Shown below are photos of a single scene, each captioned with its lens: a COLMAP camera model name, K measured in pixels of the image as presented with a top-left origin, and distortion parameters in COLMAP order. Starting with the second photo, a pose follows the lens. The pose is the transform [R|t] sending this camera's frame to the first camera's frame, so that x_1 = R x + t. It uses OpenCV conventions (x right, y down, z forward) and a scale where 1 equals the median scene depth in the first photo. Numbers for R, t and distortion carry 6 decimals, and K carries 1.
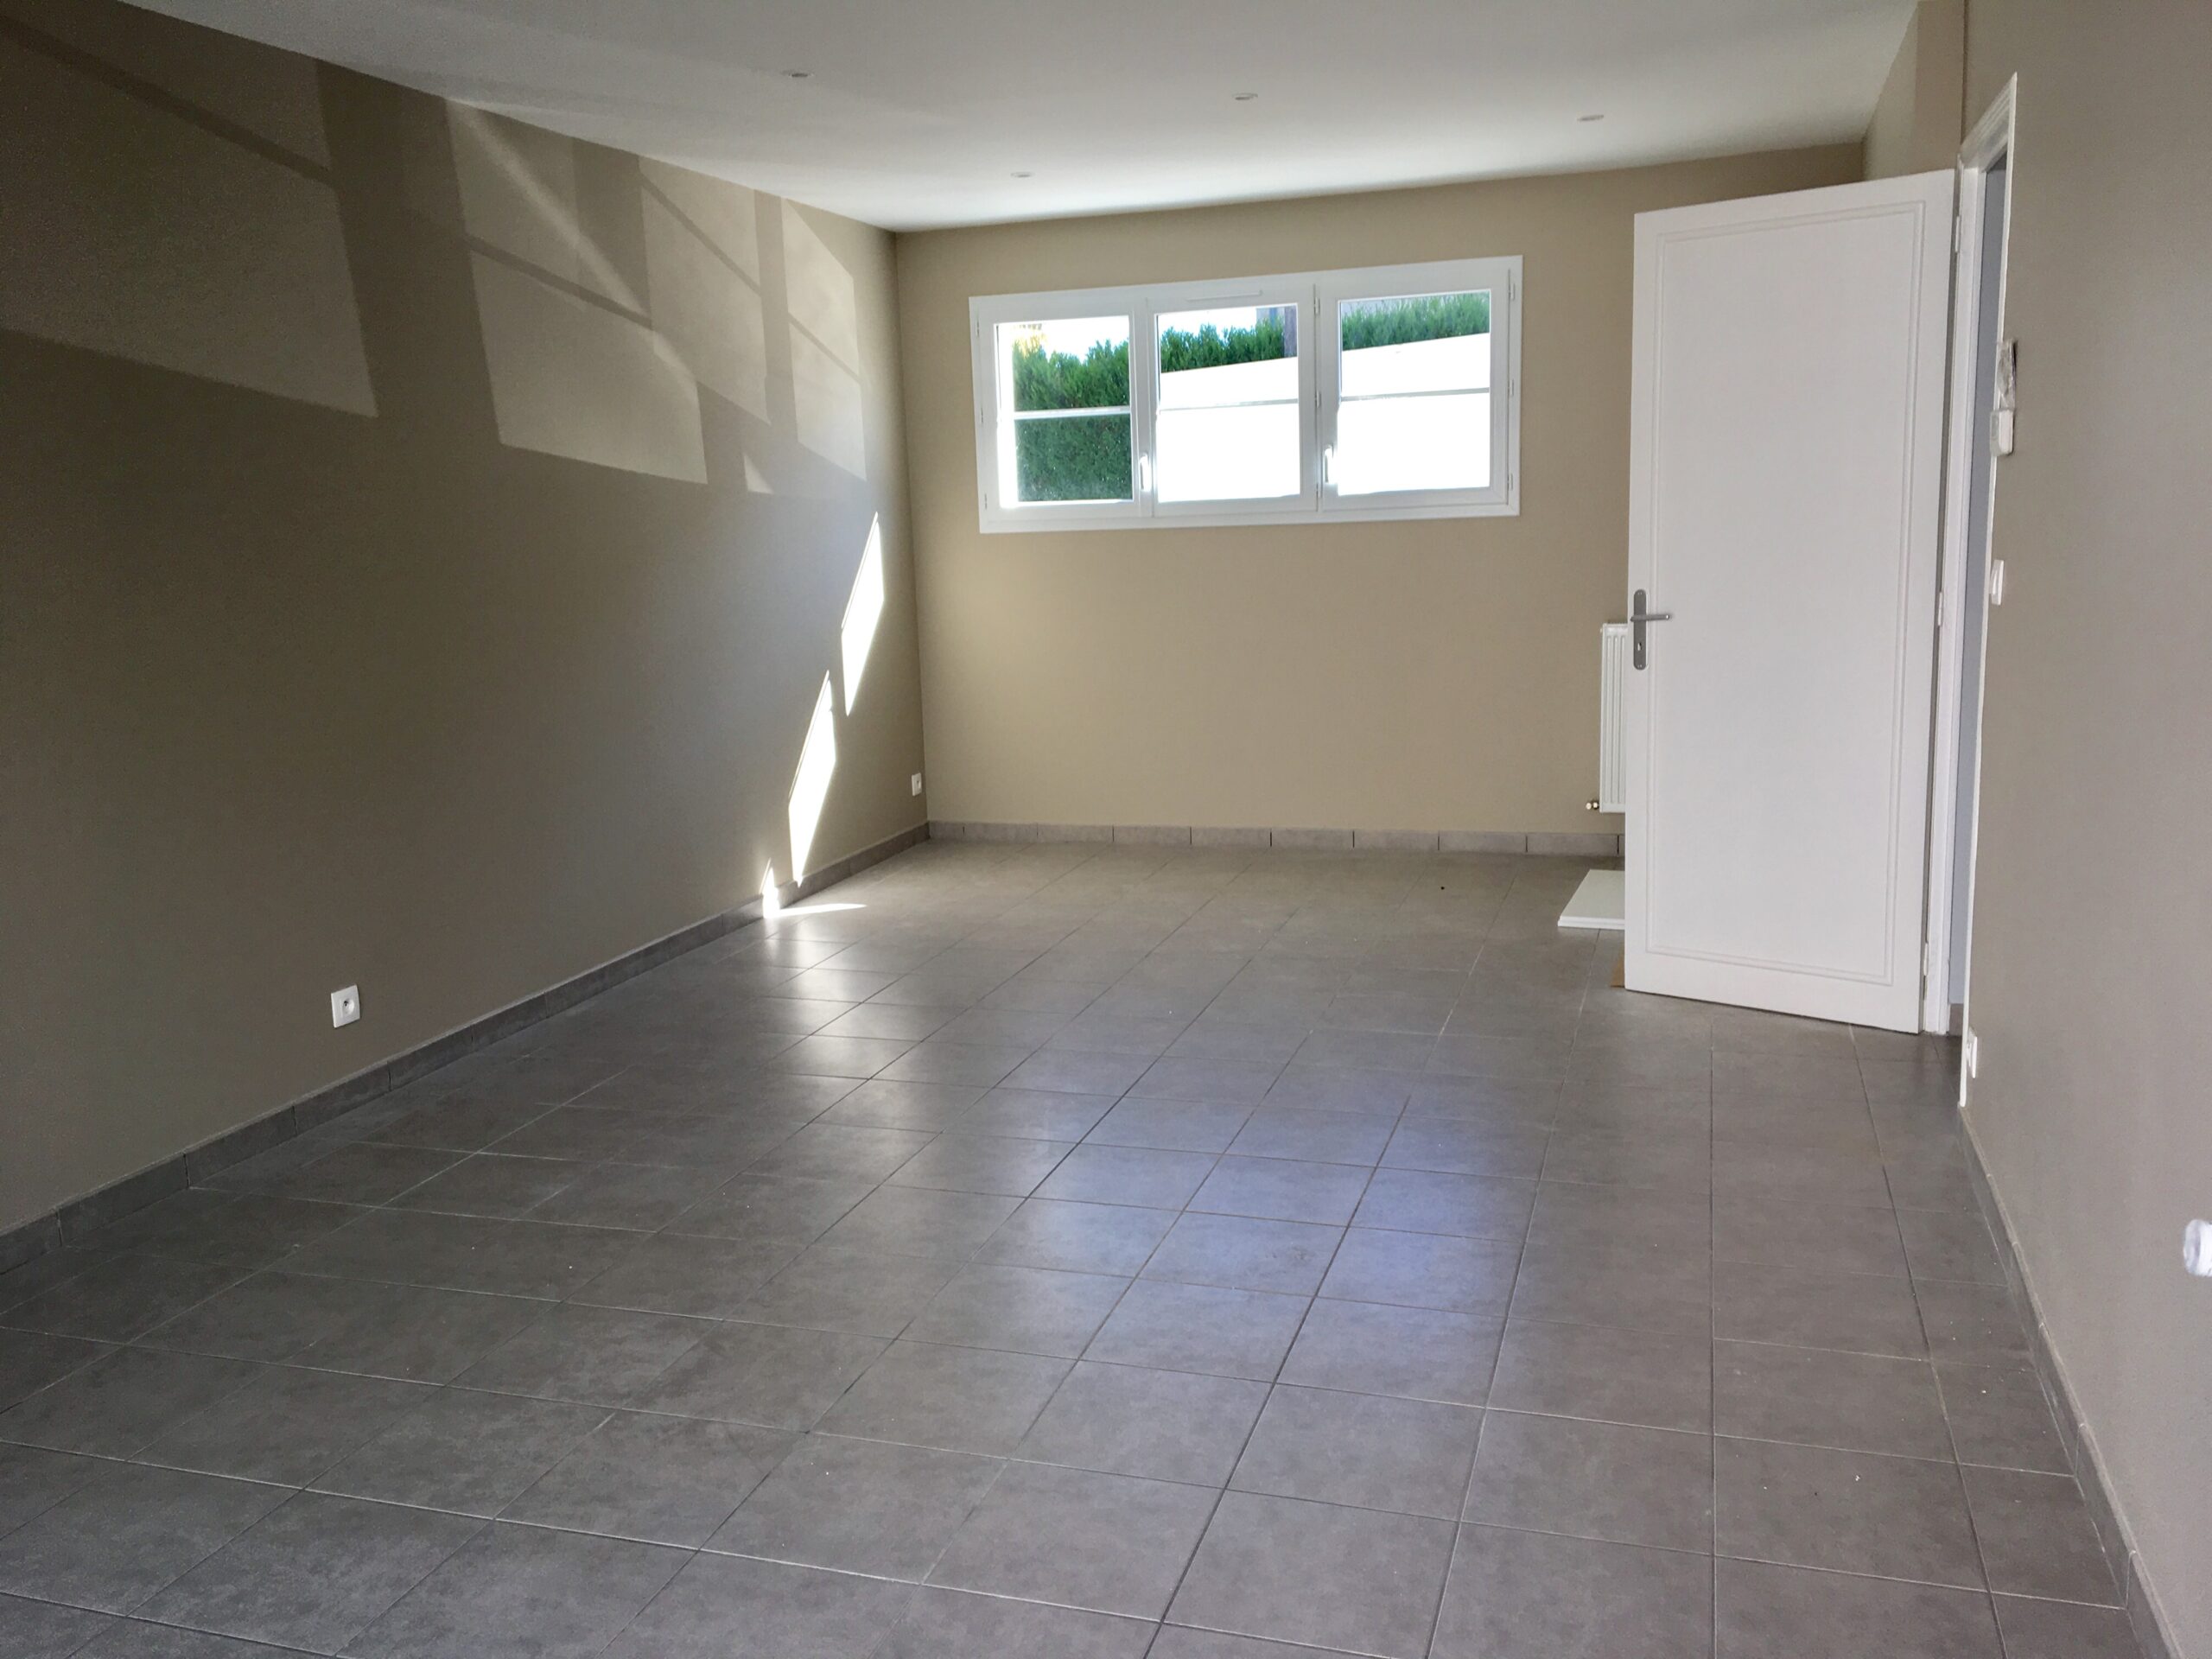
lens RADIAL K [[1835.7, 0, 1106.0], [0, 1835.7, 829.5], [0, 0, 1]] dist [0.030439, -0.000278]
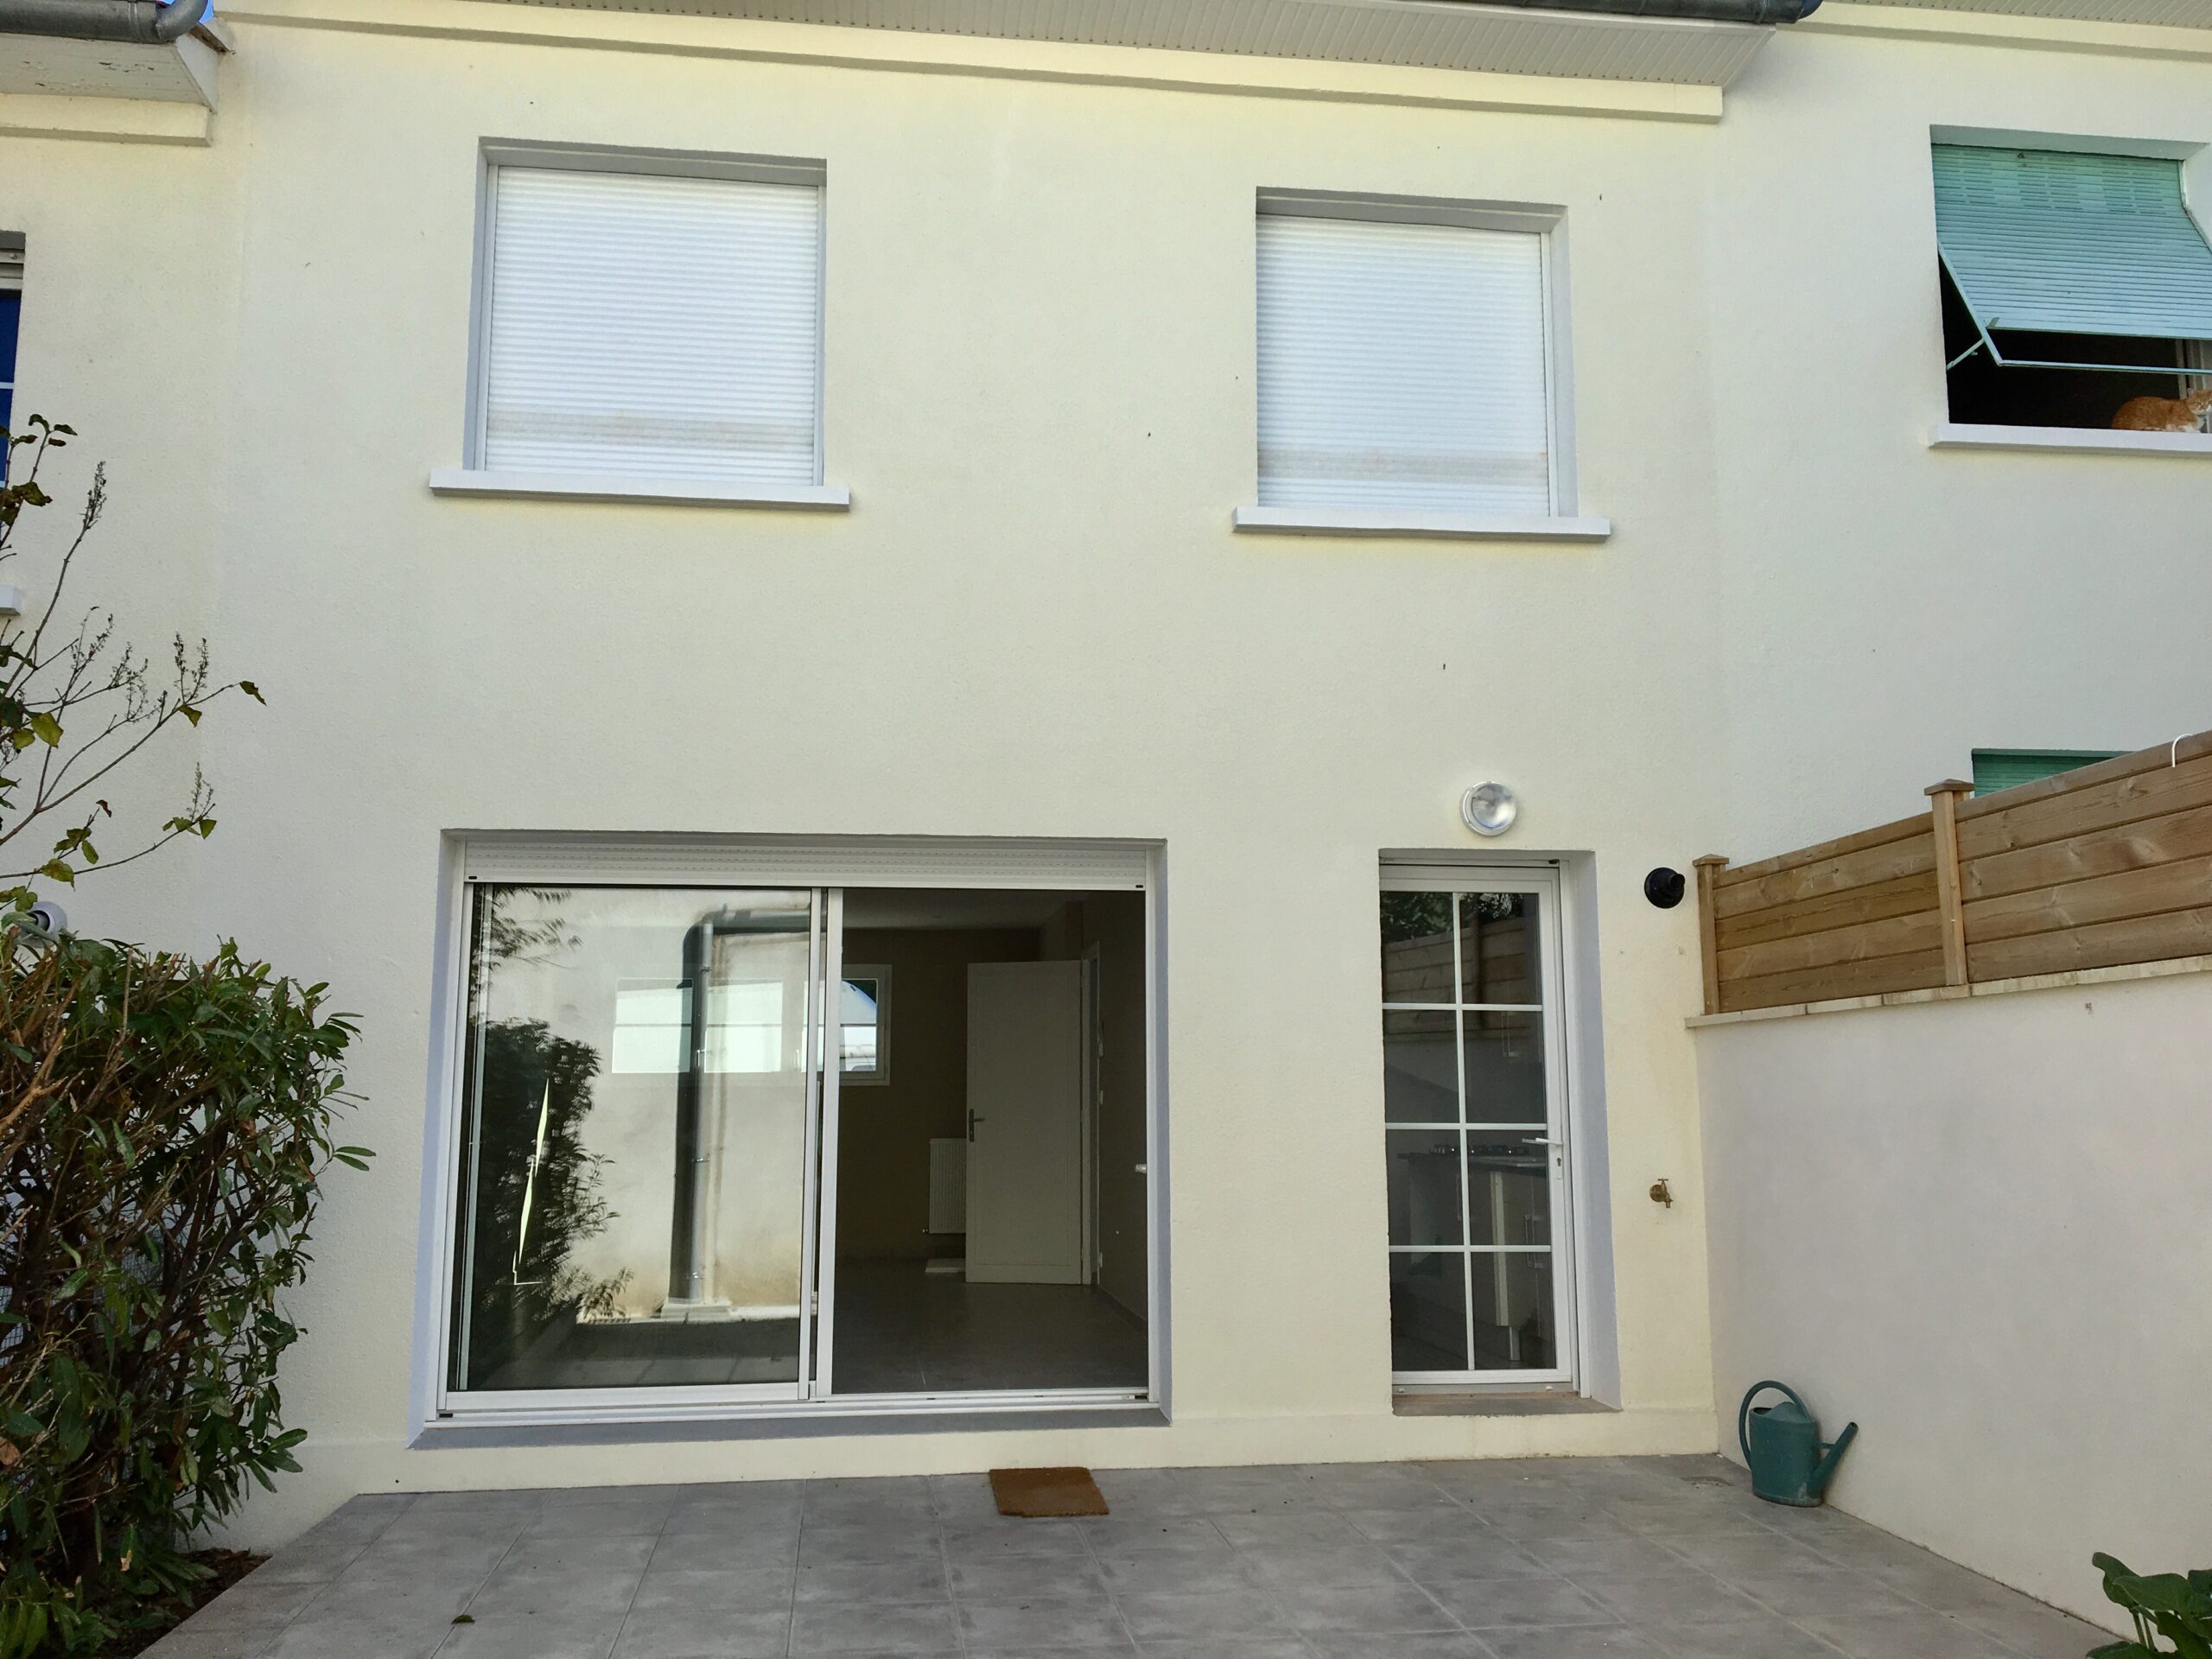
lens RADIAL K [[1835.7, 0, 1106.0], [0, 1835.7, 829.5], [0, 0, 1]] dist [0.030439, -0.000278]
pose [[0.903038, 0.098036, 0.418223, -0.625680], [0.044006, 0.947373, -0.317093, 0.307389], [-0.427300, 0.304752, 0.851200, -1.311574]]
